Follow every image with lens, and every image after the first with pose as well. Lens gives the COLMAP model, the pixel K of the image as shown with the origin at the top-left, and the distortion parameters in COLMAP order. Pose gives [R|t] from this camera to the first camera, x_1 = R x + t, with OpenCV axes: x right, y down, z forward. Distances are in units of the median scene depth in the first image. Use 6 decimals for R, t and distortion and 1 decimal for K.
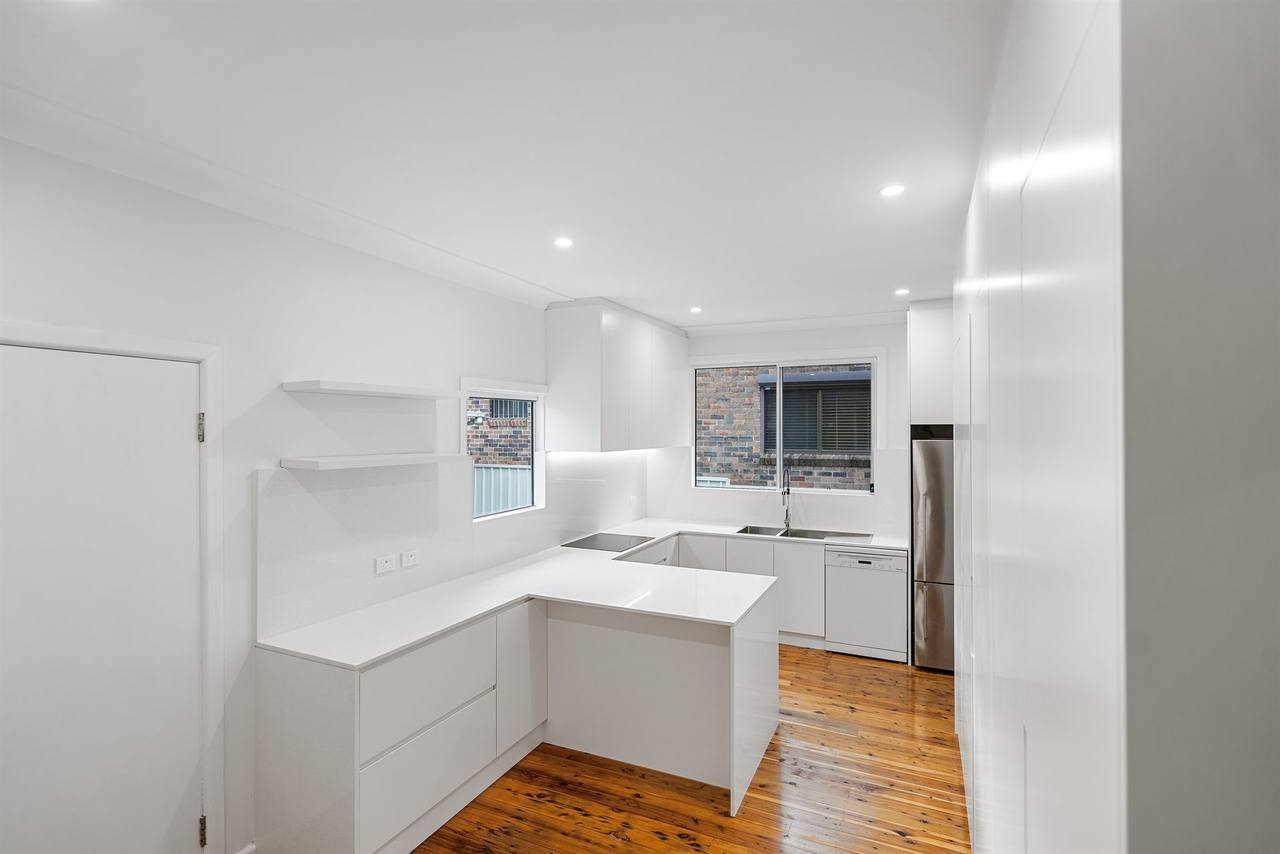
lens RADIAL K [[593.3, 0, 643.5], [0, 593.3, 423.1], [0, 0, 1]] dist [-0.000860, -0.000093]
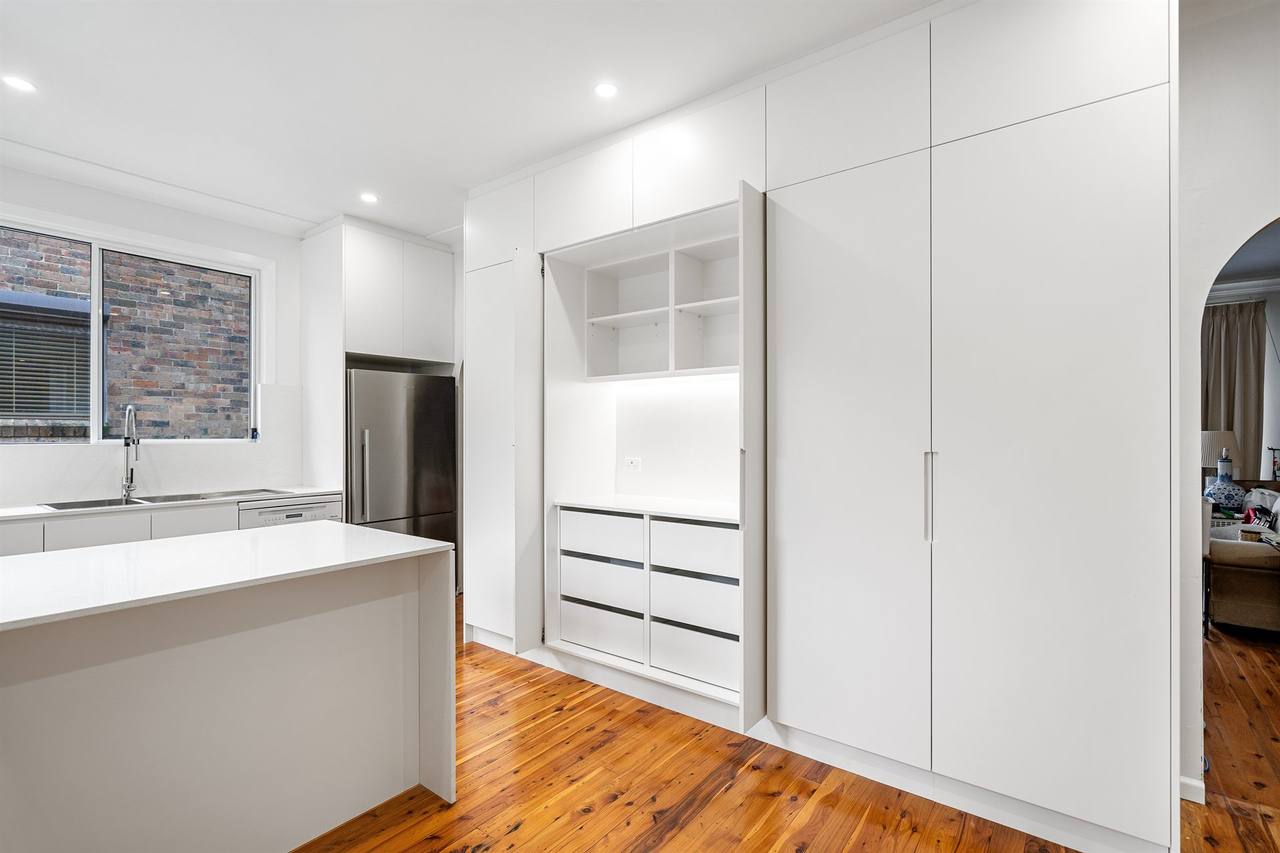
lens RADIAL K [[592.6, 0, 640.9], [0, 592.6, 430.8], [0, 0, 1]] dist [-0.000778, -0.000064]
pose [[0.214155, 0.002235, 0.976797, -0.278392], [-0.009193, 0.999958, -0.000273, 0.101103], [-0.976757, -0.008922, 0.214166, 0.322516]]
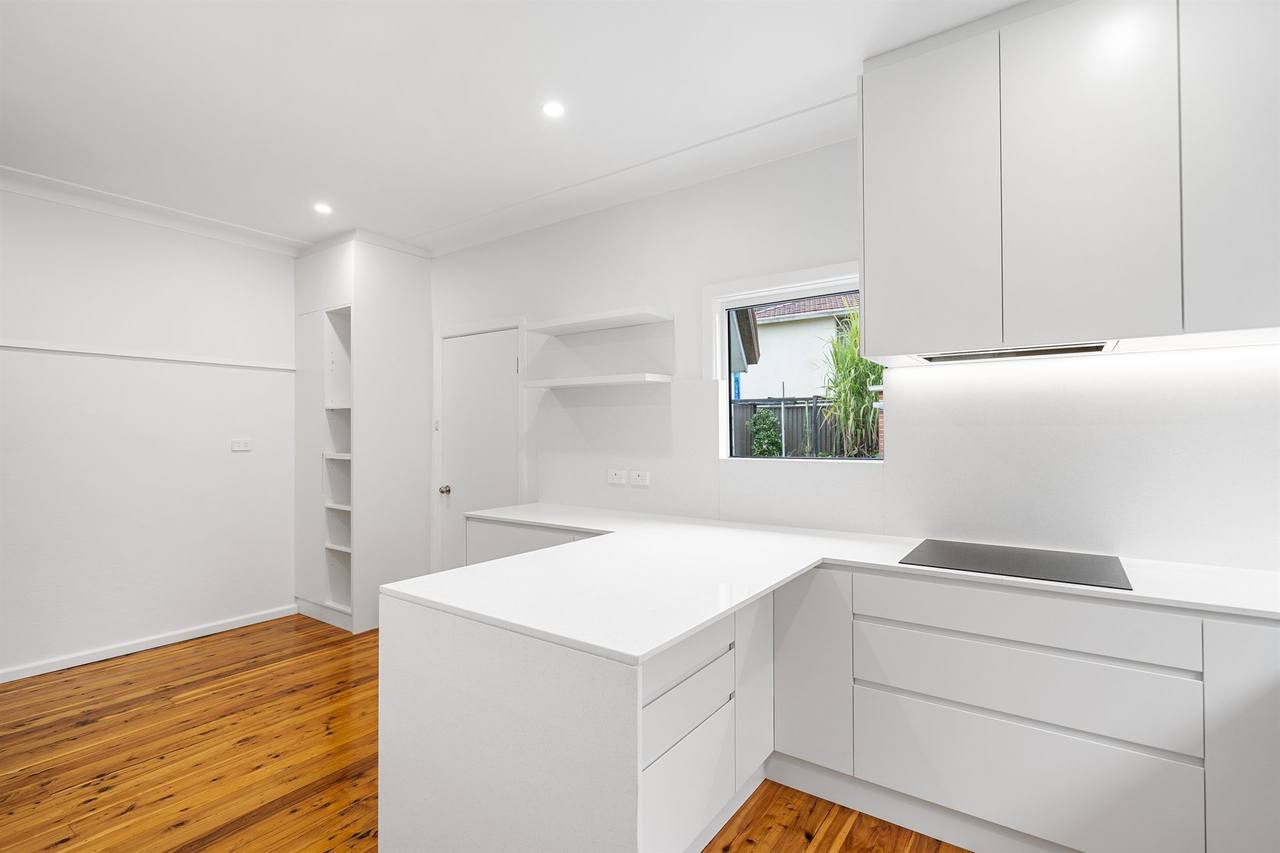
lens RADIAL K [[592.6, 0, 640.9], [0, 592.6, 430.8], [0, 0, 1]] dist [-0.000778, -0.000064]
pose [[-0.178771, -0.006368, -0.983870, 0.398906], [0.014675, 0.999851, -0.009138, 0.098330], [0.983781, -0.016071, -0.178651, 0.753421]]
